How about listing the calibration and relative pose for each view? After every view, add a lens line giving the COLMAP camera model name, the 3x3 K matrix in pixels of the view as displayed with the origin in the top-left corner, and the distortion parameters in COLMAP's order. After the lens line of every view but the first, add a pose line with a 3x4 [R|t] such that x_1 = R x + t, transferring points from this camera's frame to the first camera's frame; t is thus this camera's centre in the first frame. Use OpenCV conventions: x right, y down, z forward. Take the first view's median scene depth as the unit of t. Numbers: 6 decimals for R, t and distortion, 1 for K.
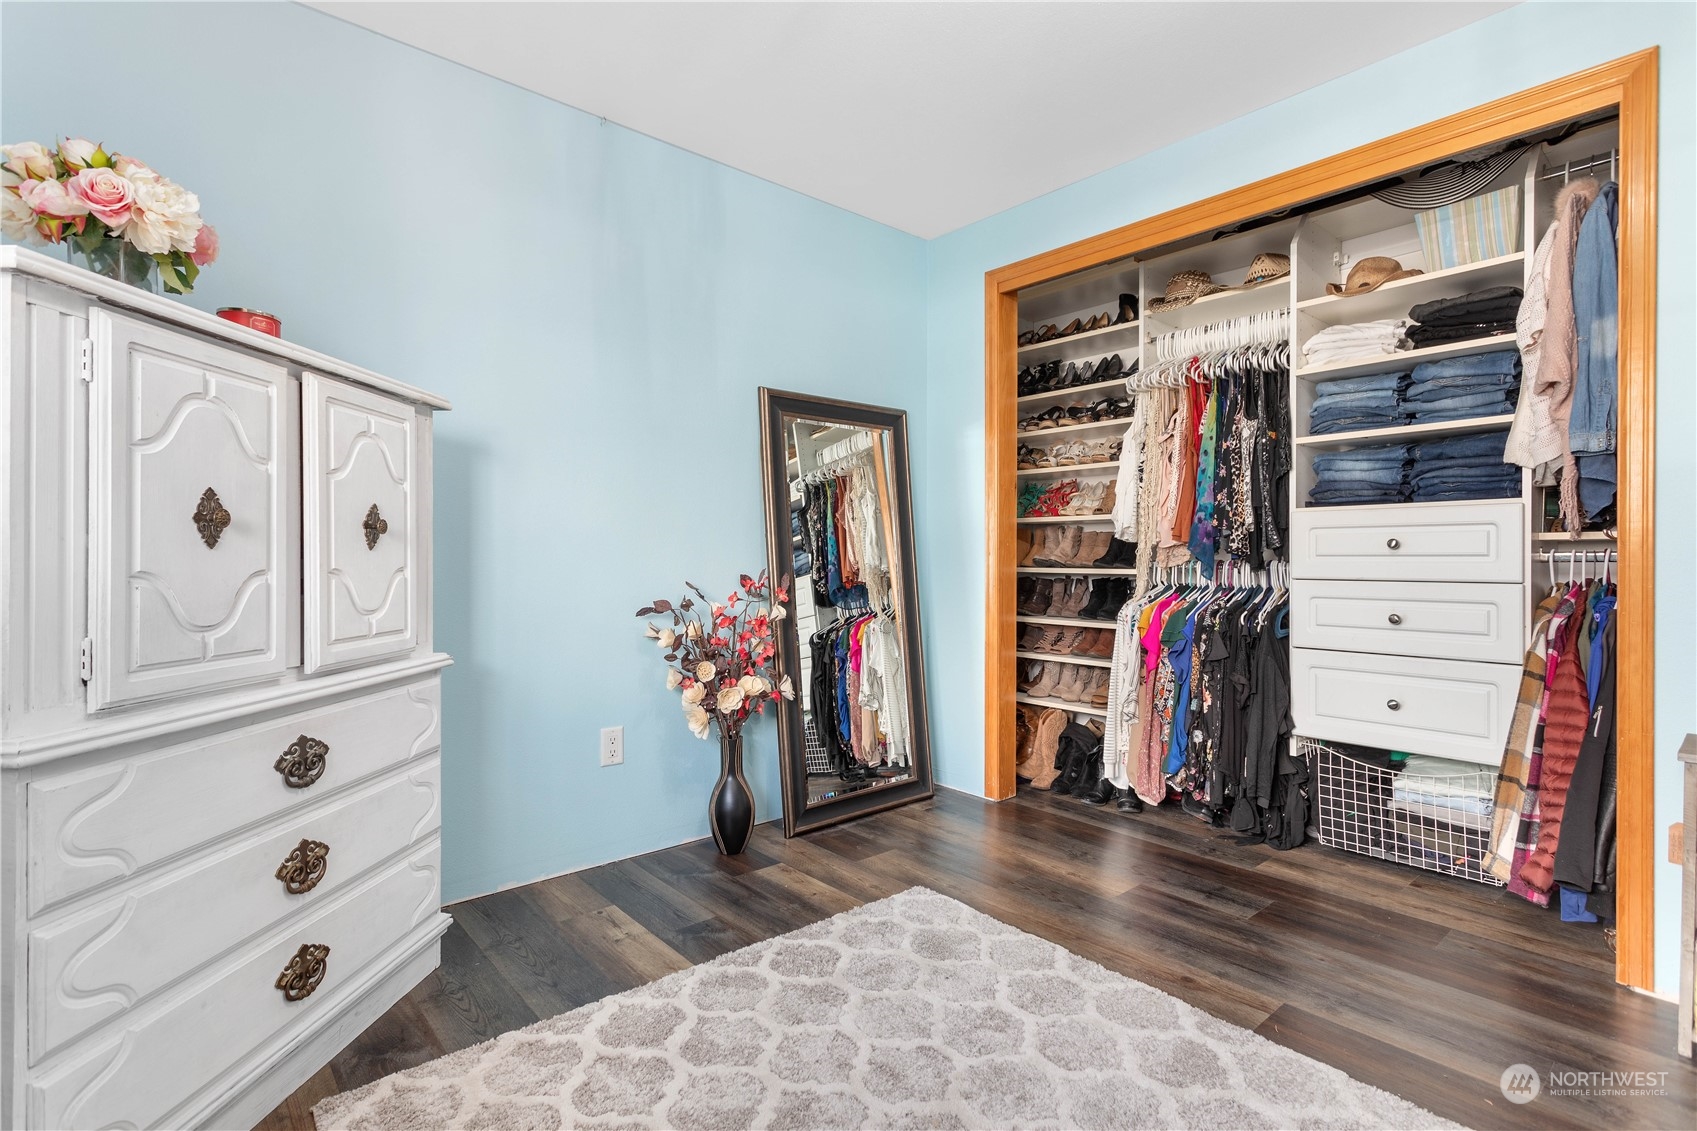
lens RADIAL K [[807.7, 0, 855.6], [0, 807.7, 566.8], [0, 0, 1]] dist [0.001383, 0.002957]
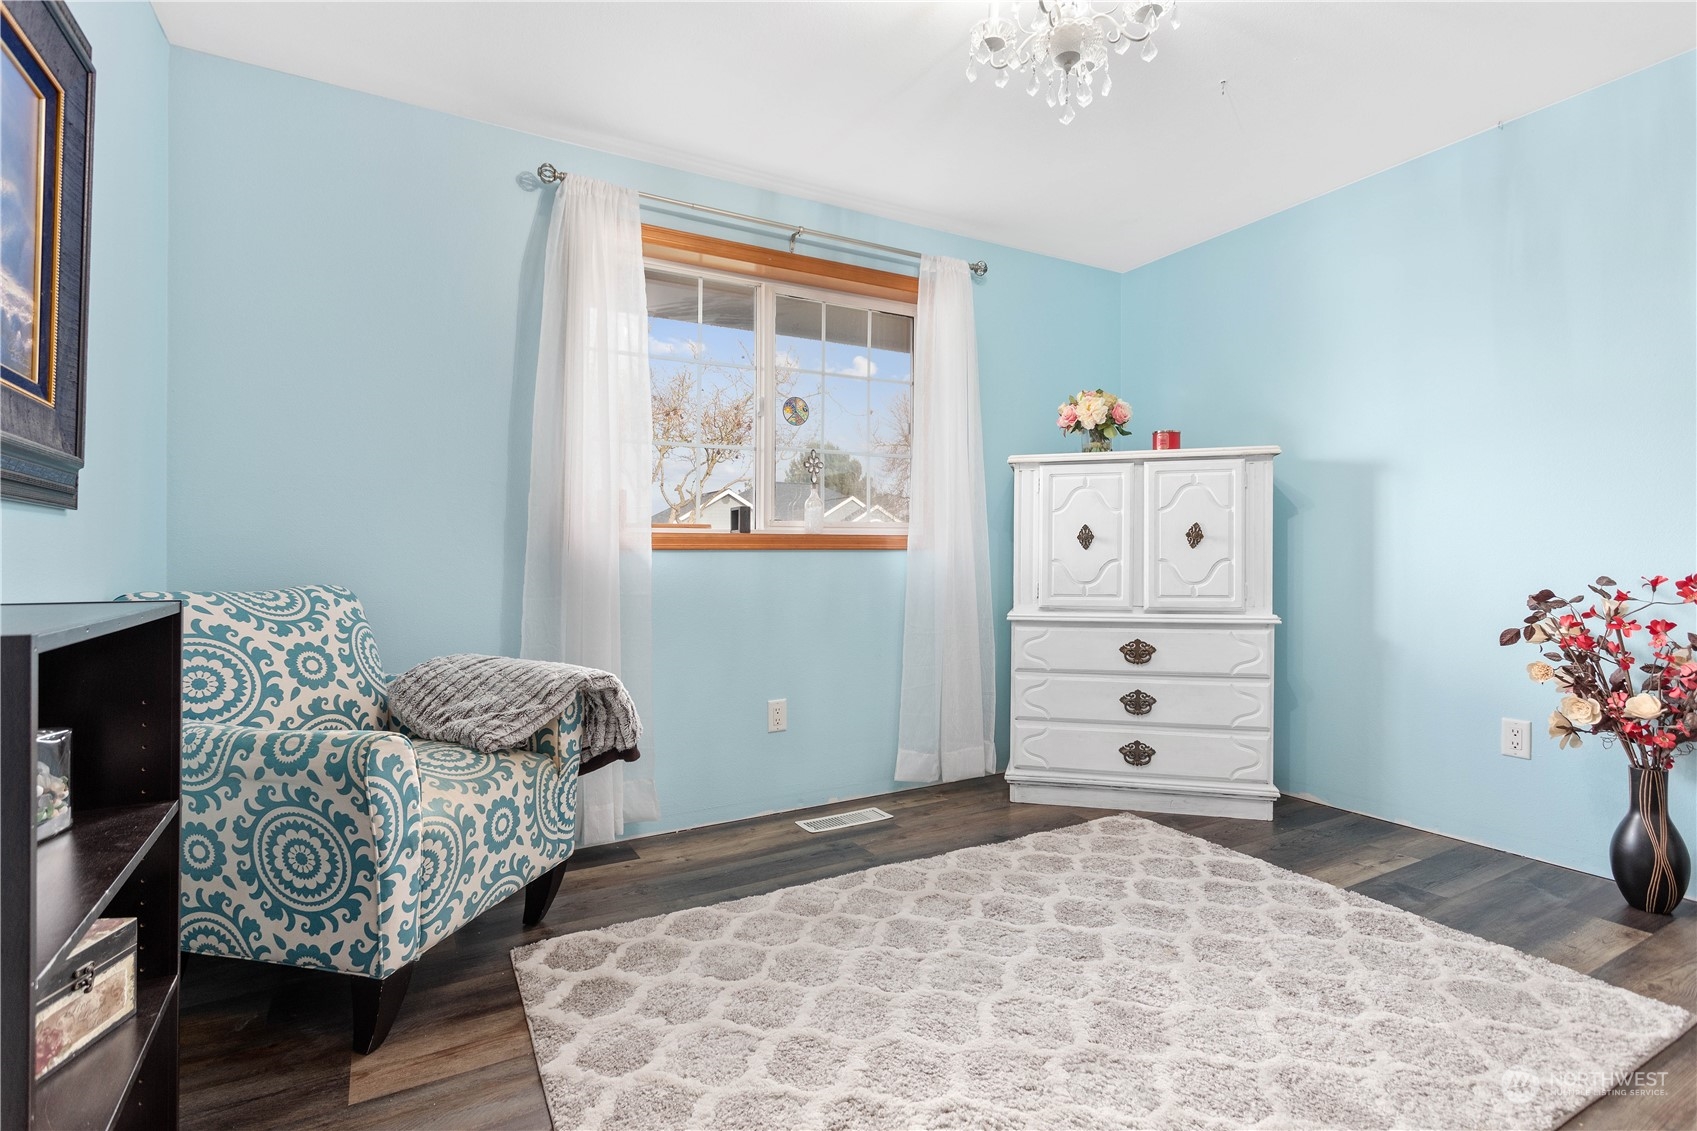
lens RADIAL K [[807.7, 0, 850.5], [0, 807.7, 556.5], [0, 0, 1]] dist [0.001383, 0.002957]
pose [[-0.194125, -0.000455, -0.980977, 1.452581], [-0.001397, 0.999999, -0.000187, -0.000362], [0.980976, 0.001334, -0.194126, 0.667774]]
